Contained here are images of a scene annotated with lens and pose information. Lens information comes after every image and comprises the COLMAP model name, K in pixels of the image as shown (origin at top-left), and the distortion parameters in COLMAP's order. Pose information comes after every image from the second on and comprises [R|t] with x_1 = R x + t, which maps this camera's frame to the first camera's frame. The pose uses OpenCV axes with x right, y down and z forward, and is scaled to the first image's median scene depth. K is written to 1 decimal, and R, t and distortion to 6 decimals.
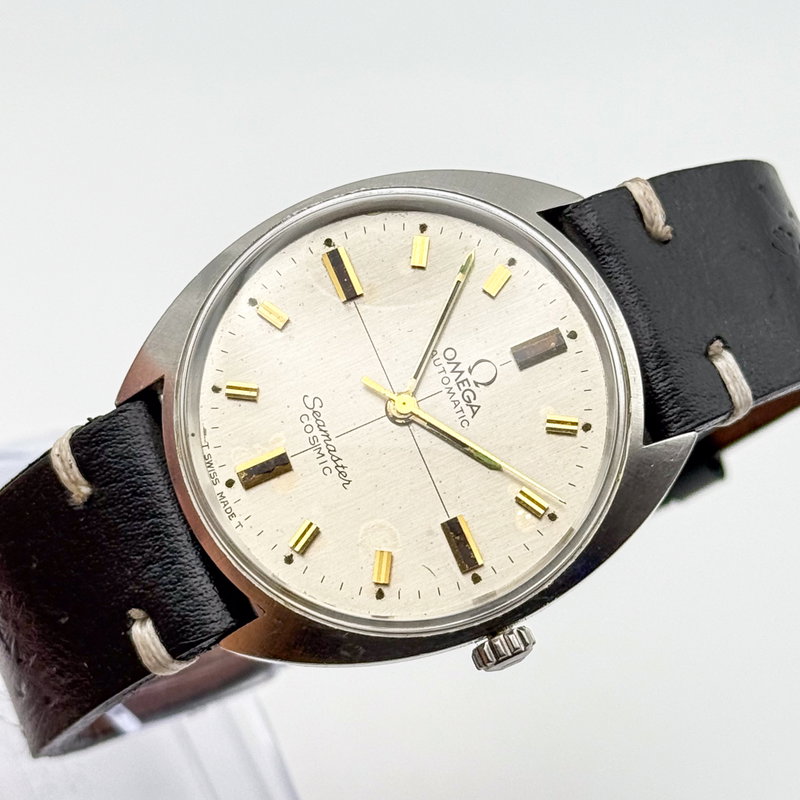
lens RADIAL K [[2519.3, 0, 401.4], [0, 2519.3, 412.3], [0, 0, 1]] dist [-0.040384, 56.289625]
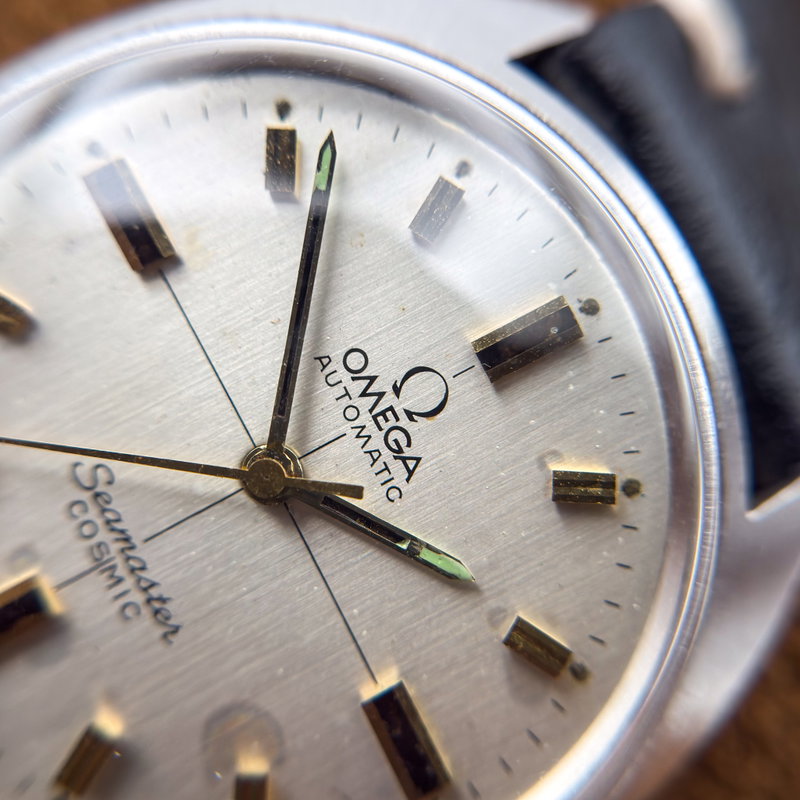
lens RADIAL K [[1327.2, 0, 400.0], [0, 1327.2, 400.0], [0, 0, 1]] dist [0.611656, 0.116875]
pose [[0.996960, -0.077823, 0.003870, 0.026837], [0.076479, 0.986830, 0.142536, -0.053792], [-0.014912, -0.141807, 0.989782, 0.728782]]
